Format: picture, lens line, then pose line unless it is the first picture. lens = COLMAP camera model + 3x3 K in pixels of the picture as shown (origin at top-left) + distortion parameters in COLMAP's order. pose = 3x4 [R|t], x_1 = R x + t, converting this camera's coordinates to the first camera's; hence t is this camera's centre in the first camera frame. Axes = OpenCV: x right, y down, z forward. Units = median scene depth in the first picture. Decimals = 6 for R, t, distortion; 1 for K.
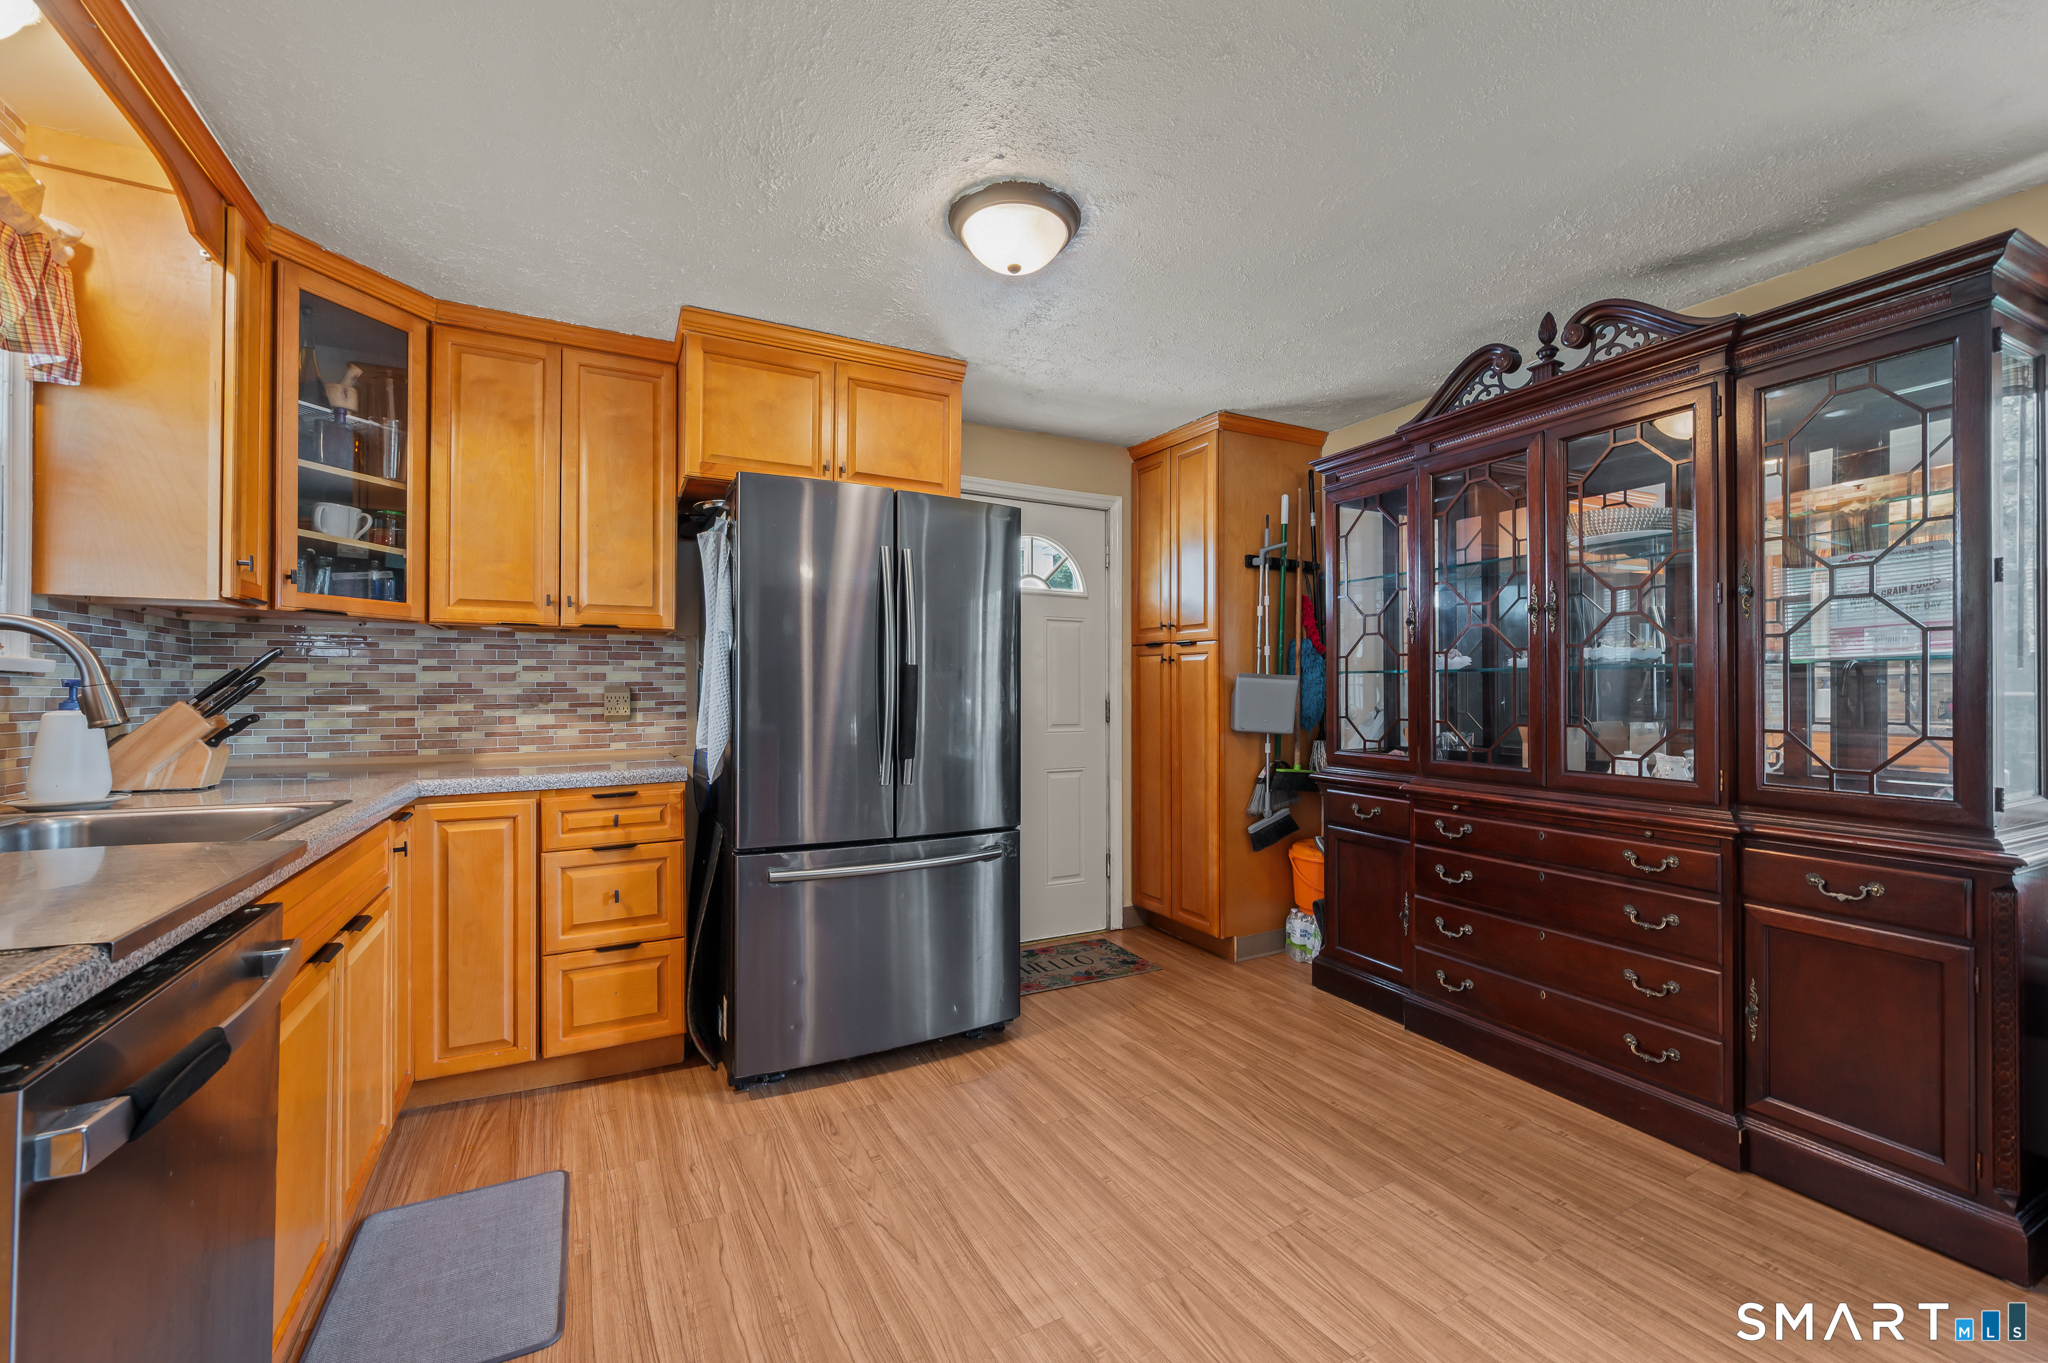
lens RADIAL K [[813.0, 0, 1019.4], [0, 813.0, 684.3], [0, 0, 1]] dist [-0.001974, 0.000131]
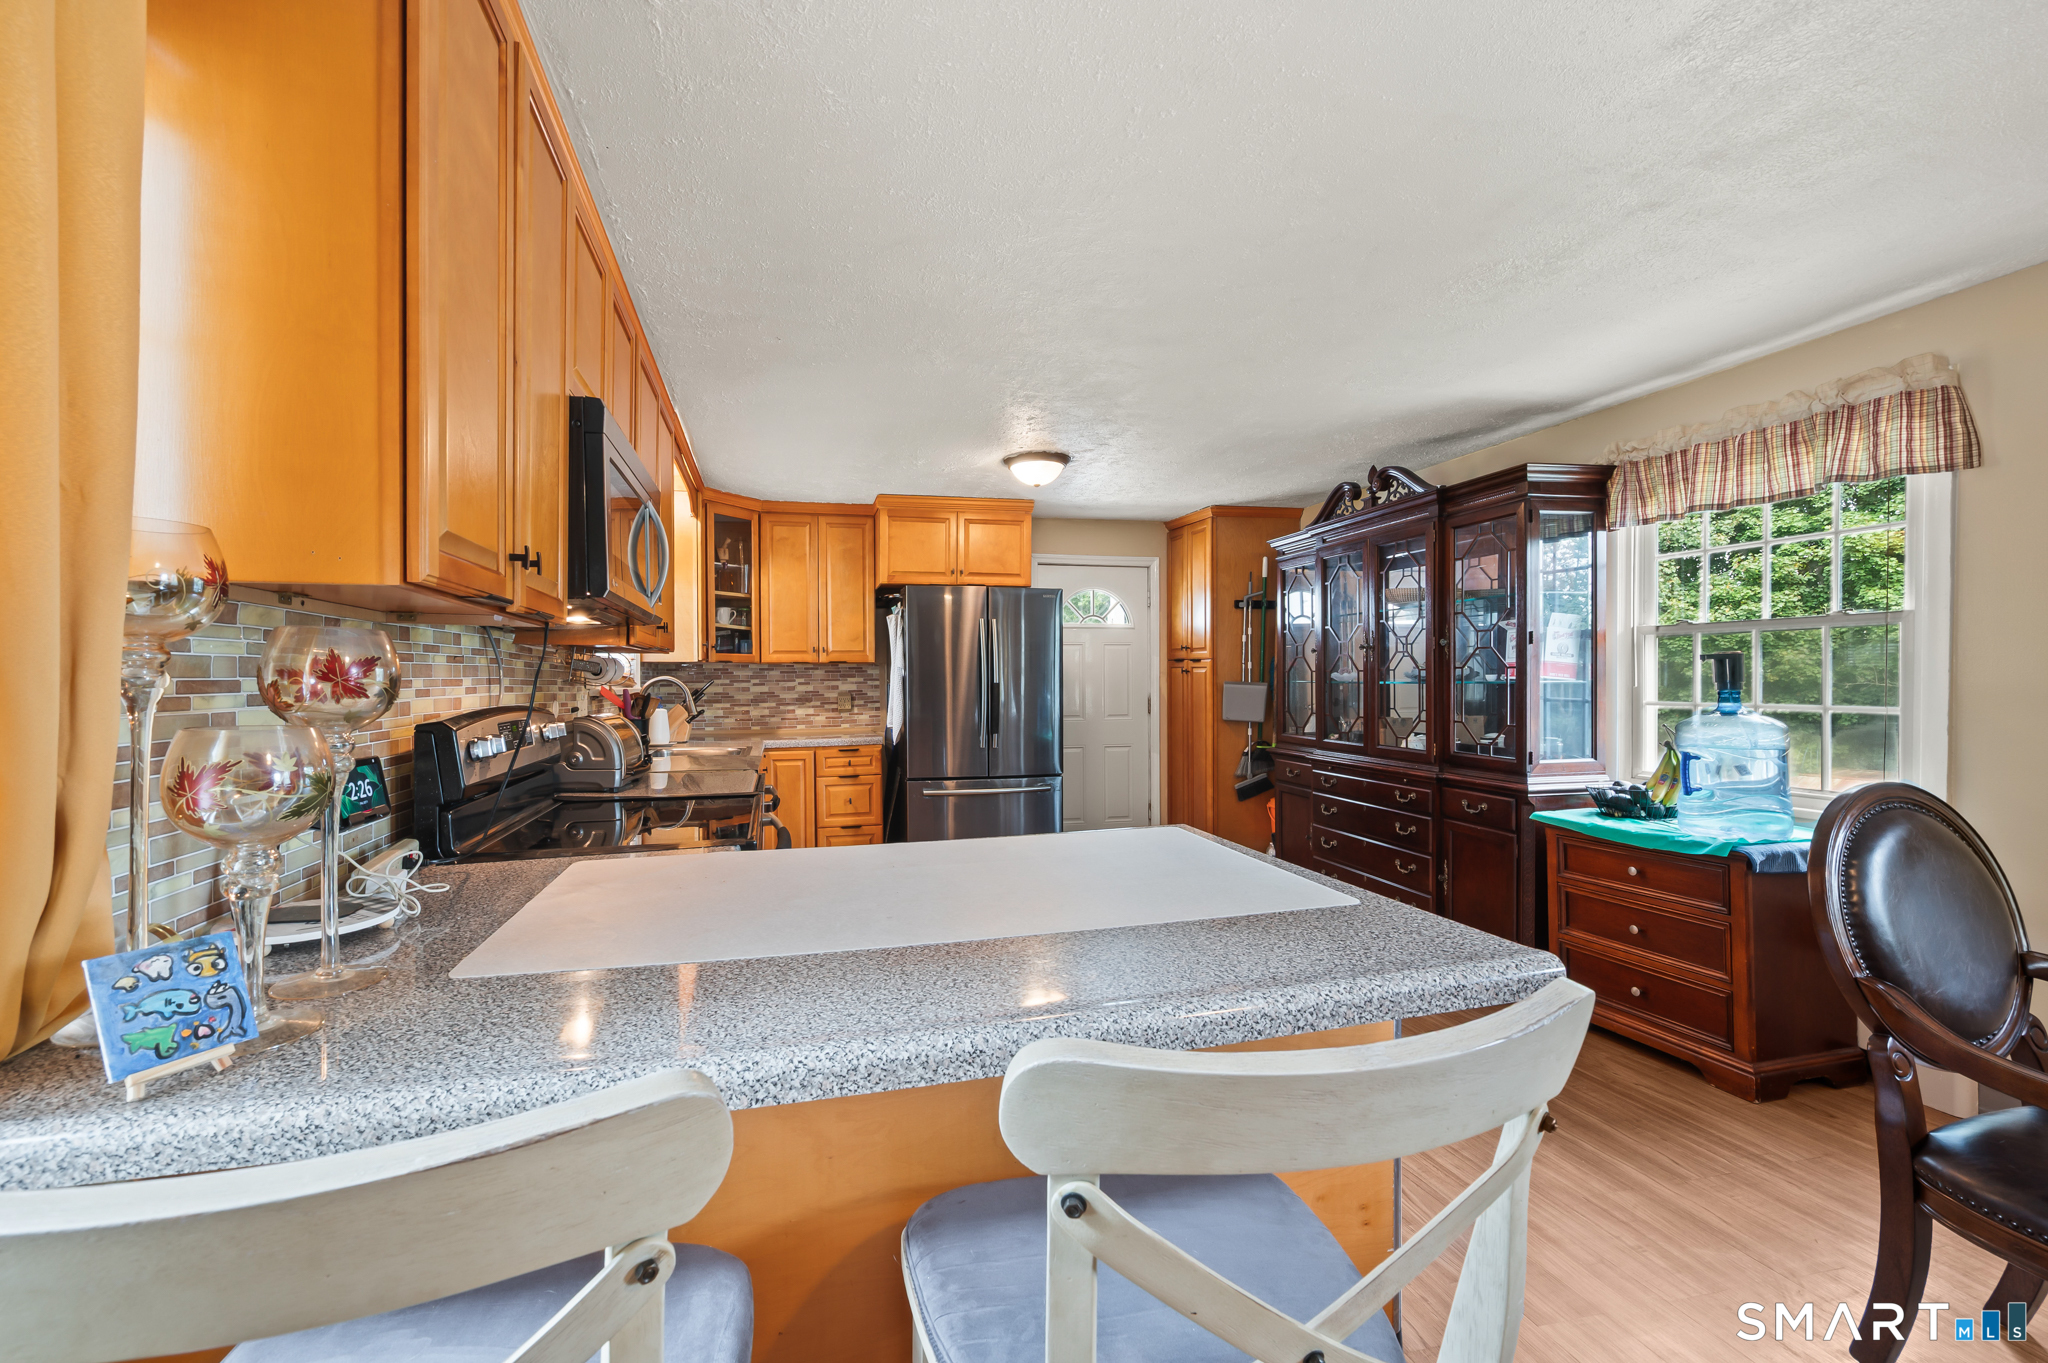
lens RADIAL K [[813.0, 0, 950.0], [0, 813.0, 681.2], [0, 0, 1]] dist [-0.001974, 0.000131]
pose [[0.959555, -0.006197, -0.281452, 0.265372], [0.009569, 0.999898, 0.010607, -0.044419], [0.281358, -0.012871, 0.959517, -0.740793]]
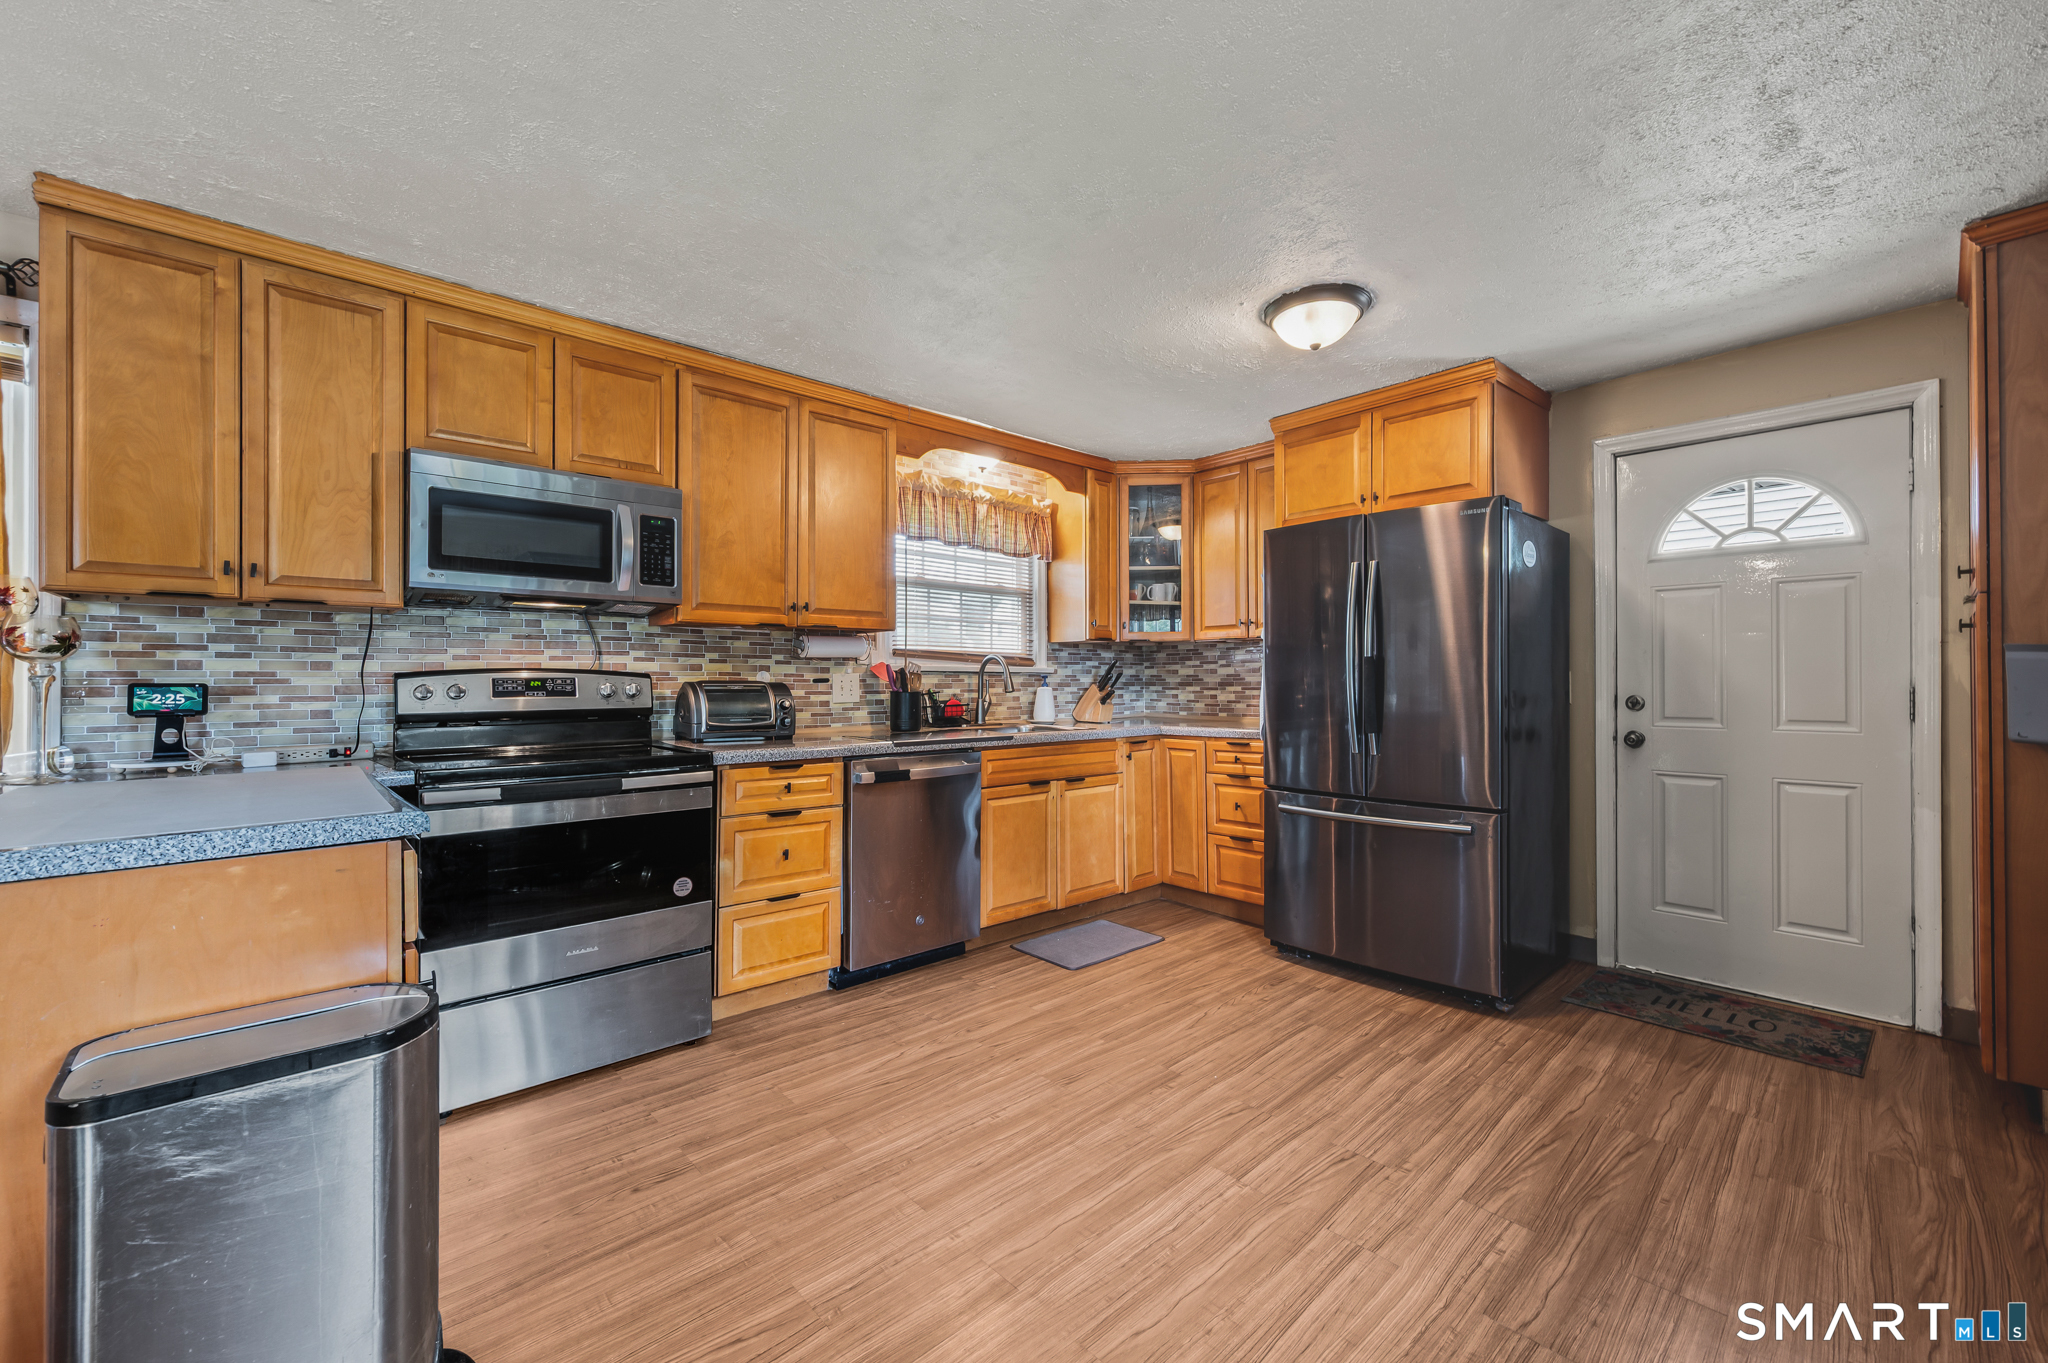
lens RADIAL K [[813.0, 0, 1026.0], [0, 813.0, 677.5], [0, 0, 1]] dist [-0.001974, 0.000131]
pose [[0.244934, -0.004220, -0.969531, 0.859513], [0.012732, 0.999918, -0.001136, 0.002241], [0.969456, -0.012065, 0.244968, 0.184674]]
